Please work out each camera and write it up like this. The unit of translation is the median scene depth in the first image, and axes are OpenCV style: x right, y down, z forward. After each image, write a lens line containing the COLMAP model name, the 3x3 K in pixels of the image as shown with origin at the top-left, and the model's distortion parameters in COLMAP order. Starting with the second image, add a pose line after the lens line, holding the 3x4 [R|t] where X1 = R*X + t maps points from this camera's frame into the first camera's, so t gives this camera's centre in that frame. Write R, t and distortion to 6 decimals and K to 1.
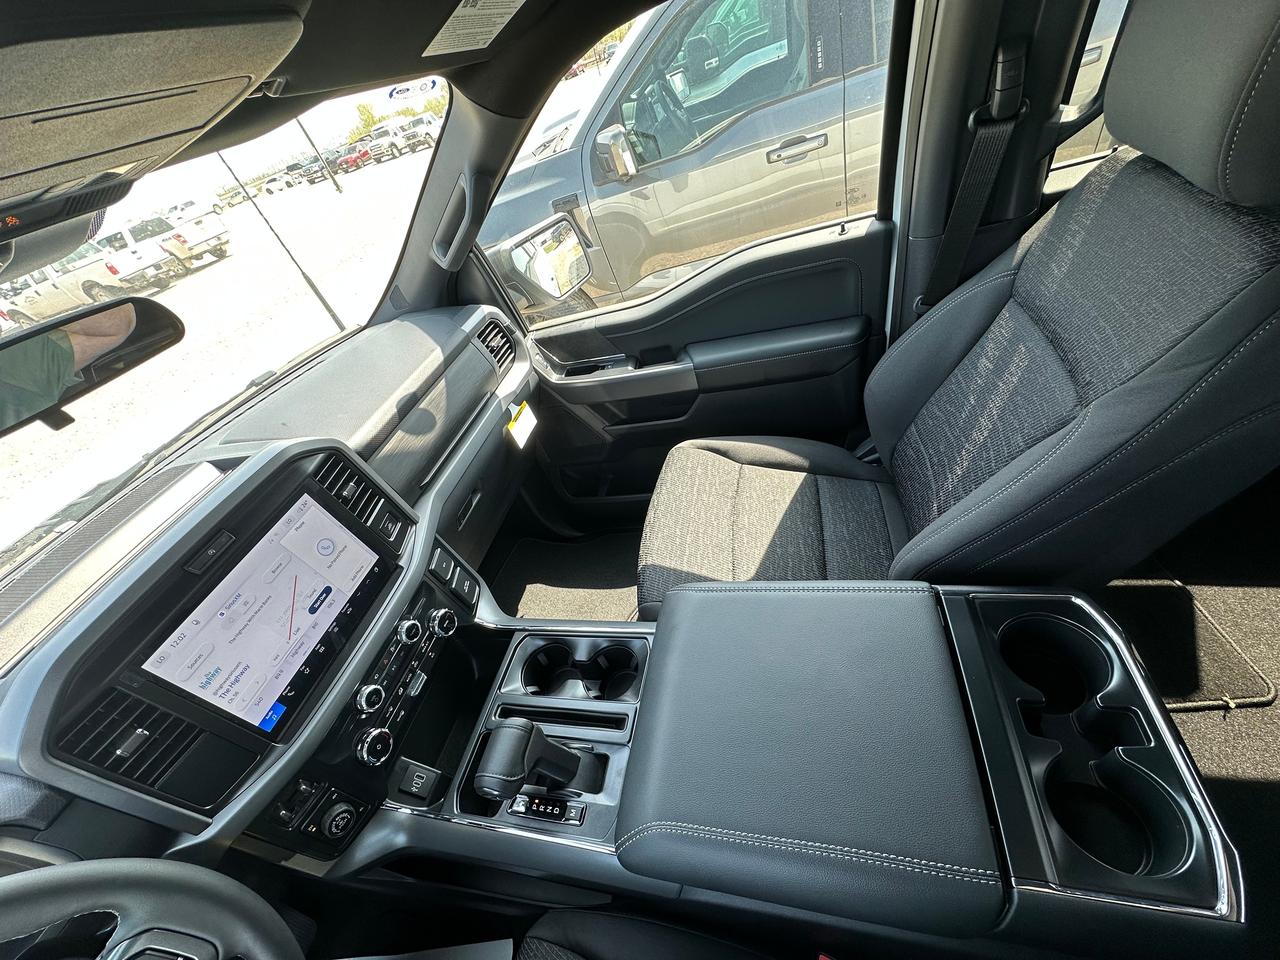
lens RADIAL K [[518.6, 0, 633.4], [0, 518.6, 476.8], [0, 0, 1]] dist [0.016733, 0.000177]
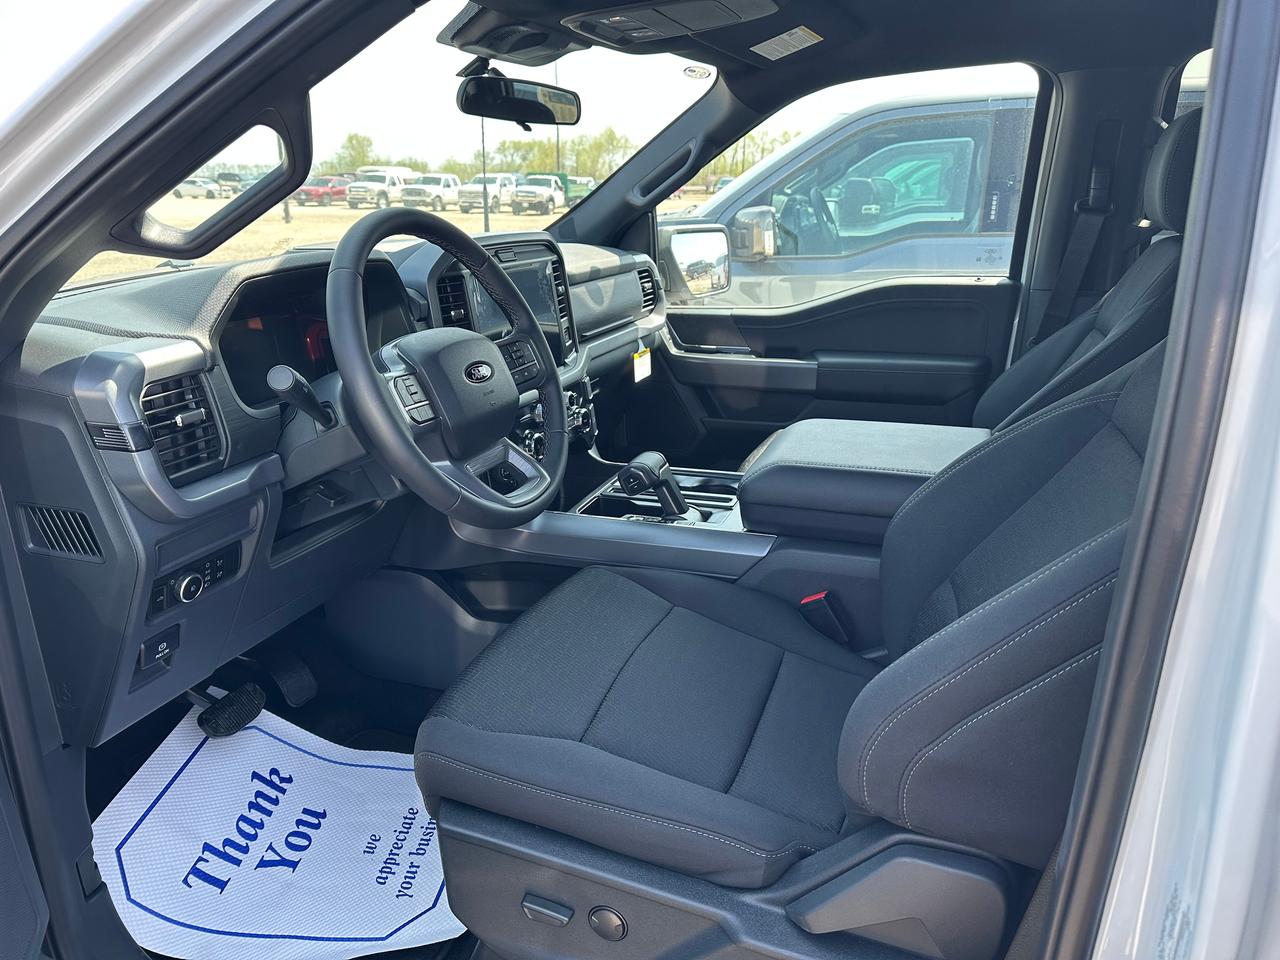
lens RADIAL K [[868.7, 0, 640.0], [0, 868.7, 480.0], [0, 0, 1]] dist [0.081722, -0.100886]
pose [[0.947095, 0.320142, -0.022798, -0.108749], [-0.308974, 0.890220, -0.334728, 0.682582], [-0.086865, 0.324063, 0.942039, -0.539419]]
